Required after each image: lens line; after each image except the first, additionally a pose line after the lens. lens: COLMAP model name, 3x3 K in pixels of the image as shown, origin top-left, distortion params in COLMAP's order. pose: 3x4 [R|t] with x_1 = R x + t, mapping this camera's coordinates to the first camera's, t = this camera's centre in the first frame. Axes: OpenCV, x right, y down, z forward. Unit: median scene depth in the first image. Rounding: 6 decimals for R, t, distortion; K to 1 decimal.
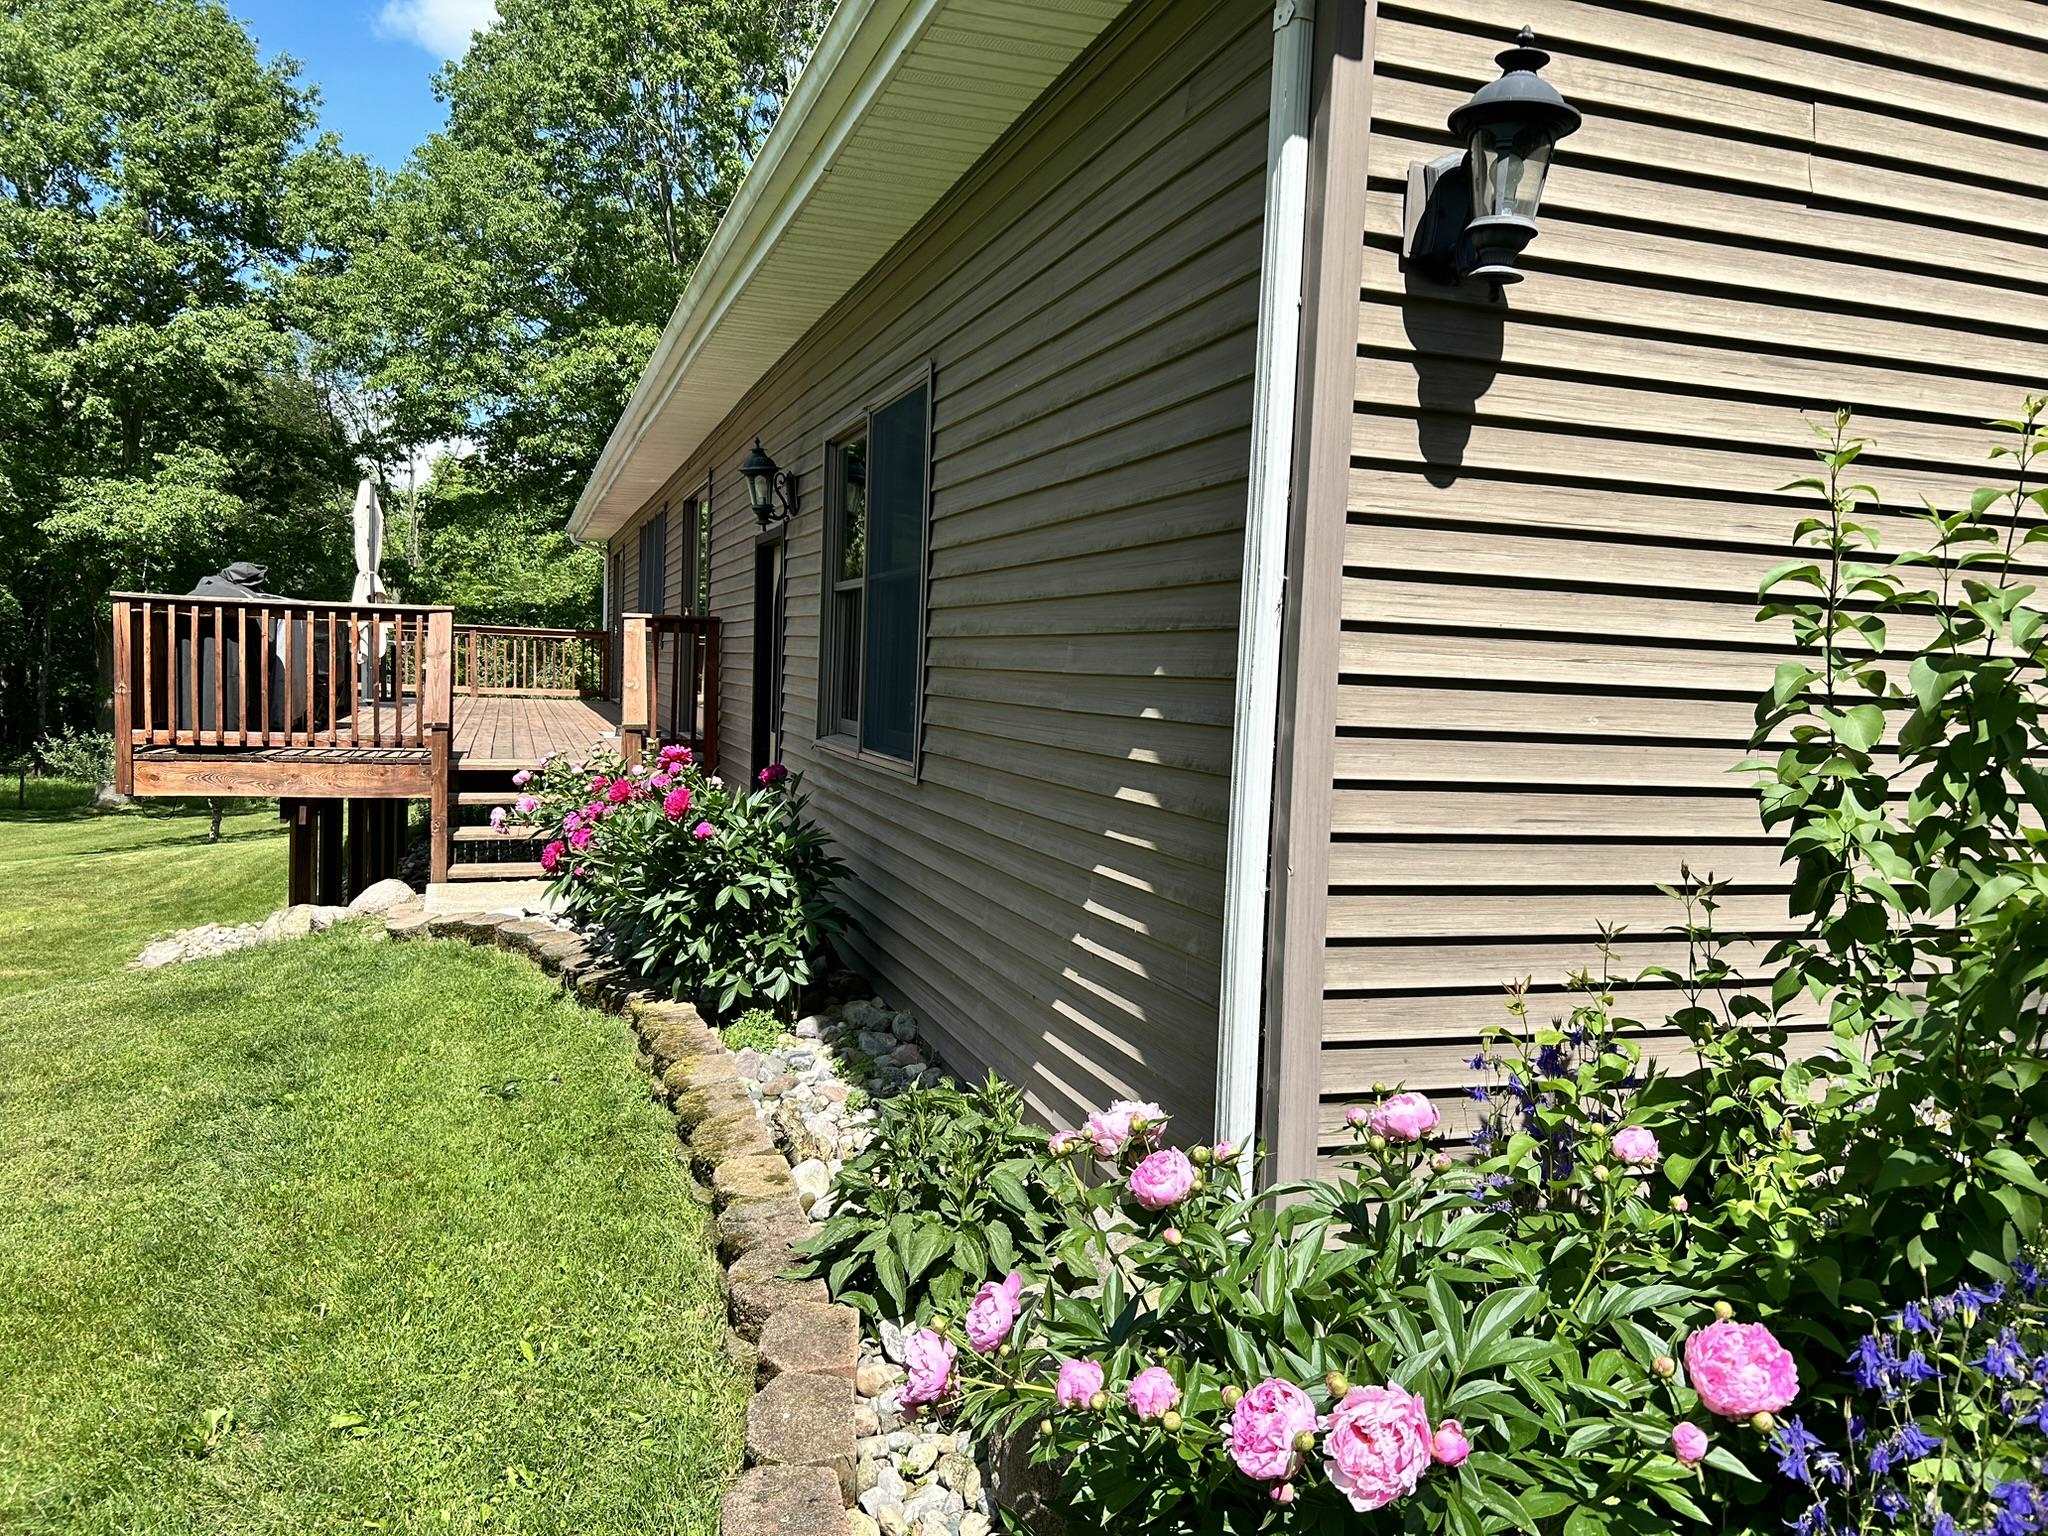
lens RADIAL K [[1547.2, 0, 1022.8], [0, 1547.2, 752.9], [0, 0, 1]] dist [-0.001571, 0.000795]
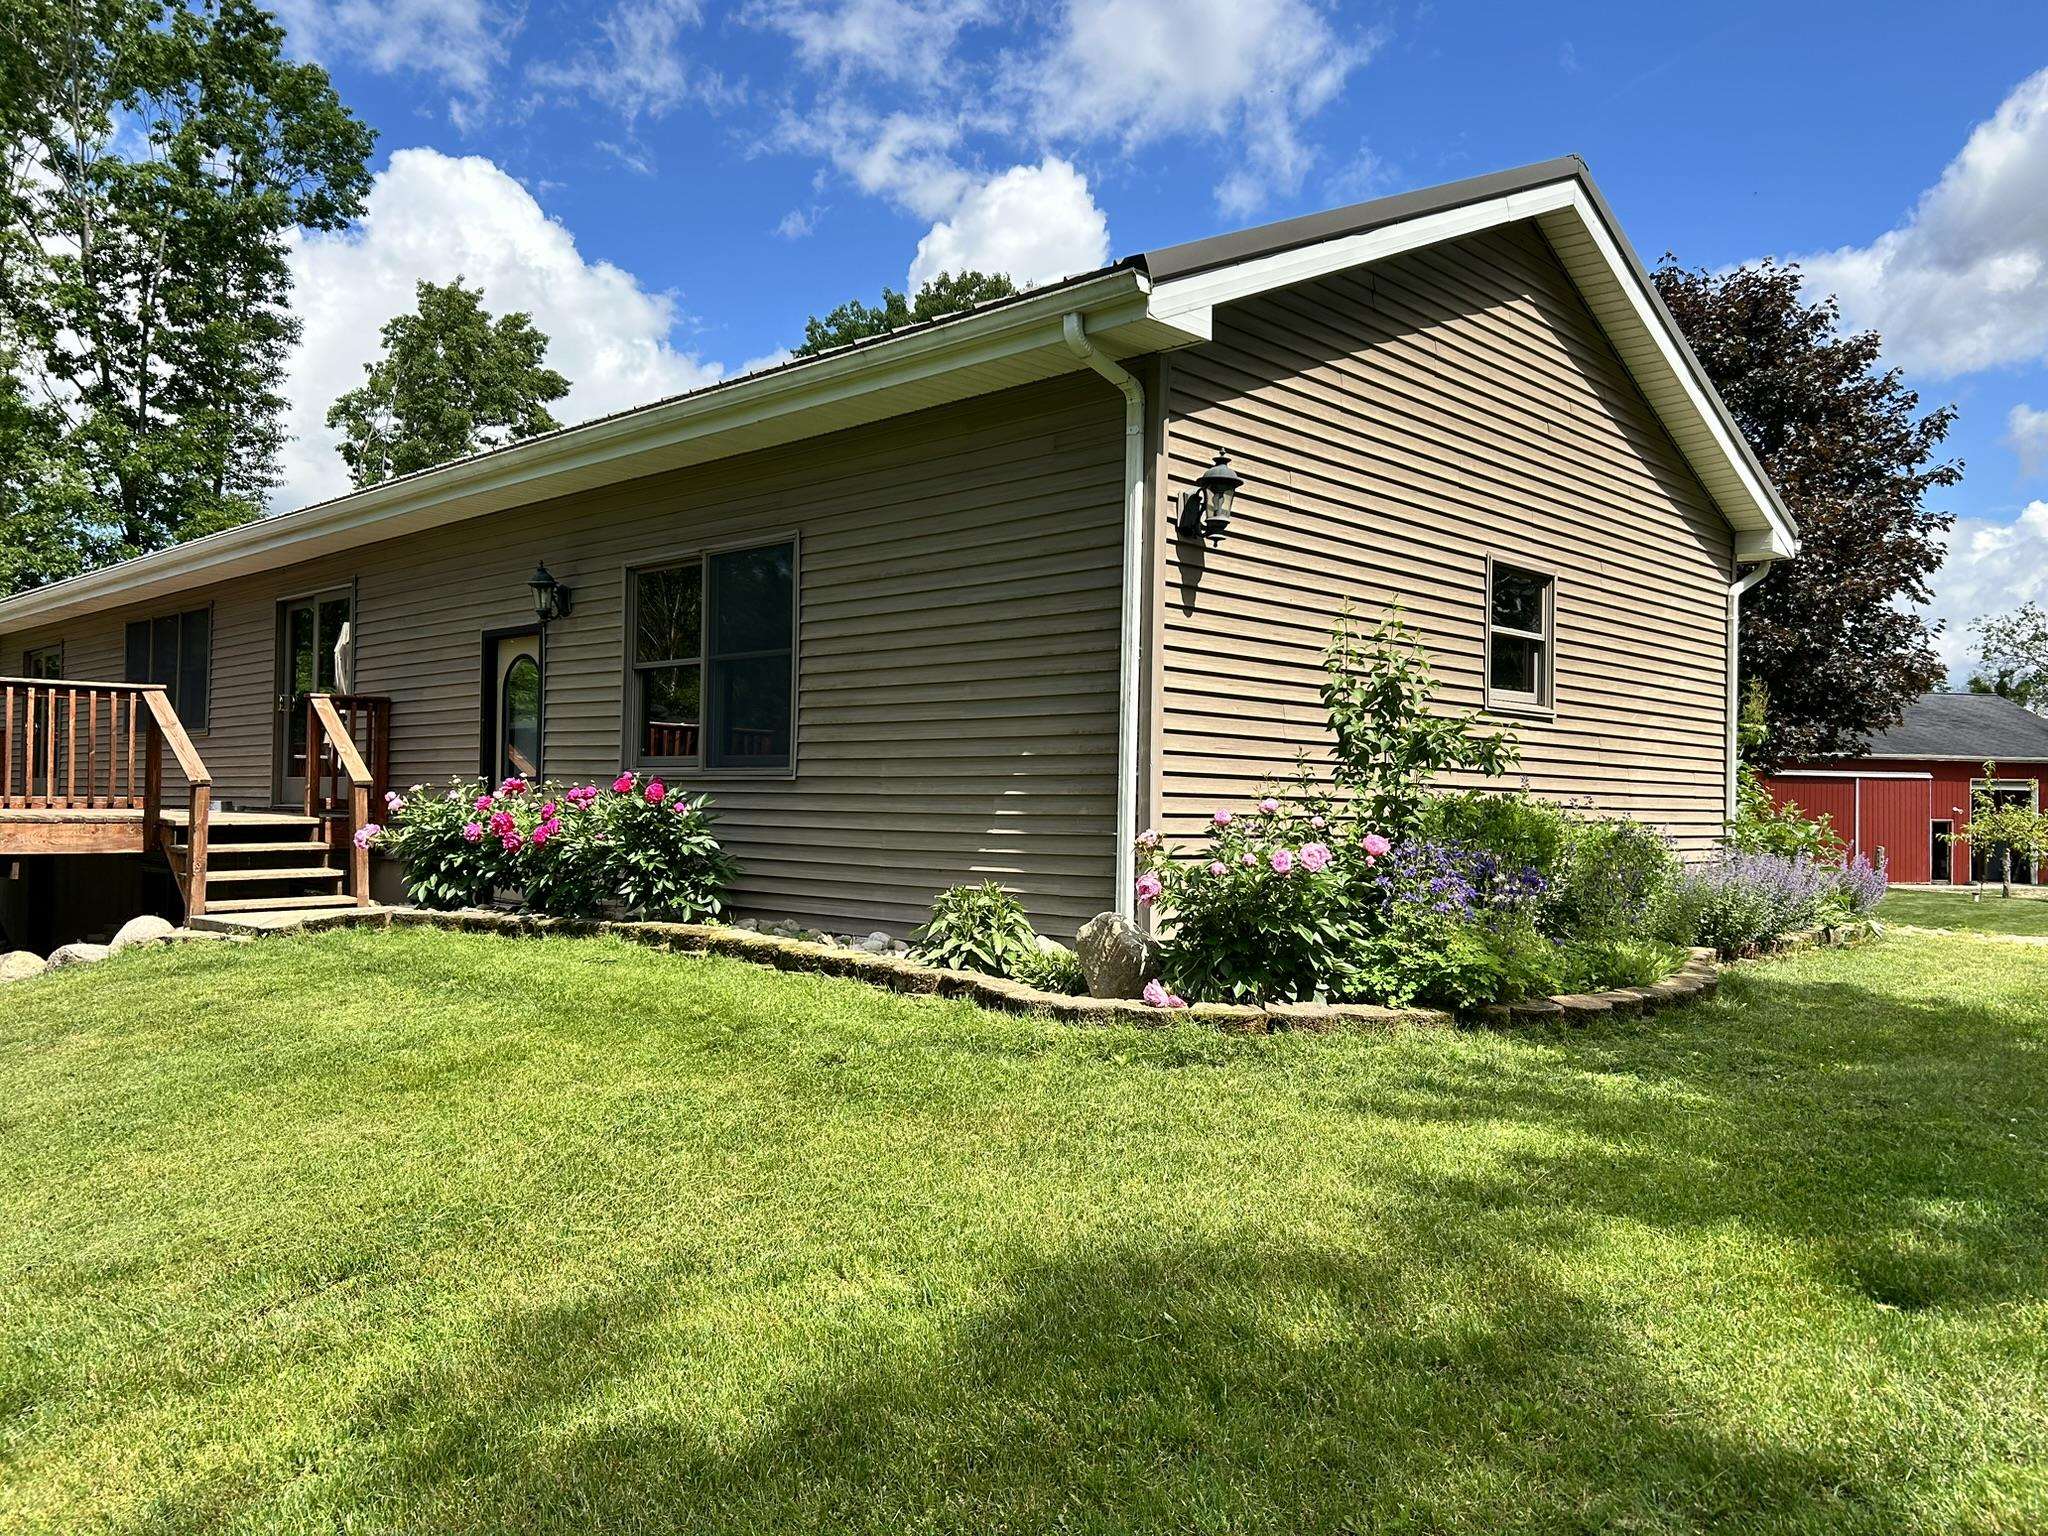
lens RADIAL K [[1547.2, 0, 1025.0], [0, 1547.2, 778.9], [0, 0, 1]] dist [-0.001571, 0.000795]
pose [[0.886989, -0.020234, 0.461348, -1.165275], [0.046080, 0.997931, -0.044827, 0.201459], [-0.459486, 0.061020, 0.886086, -1.131089]]
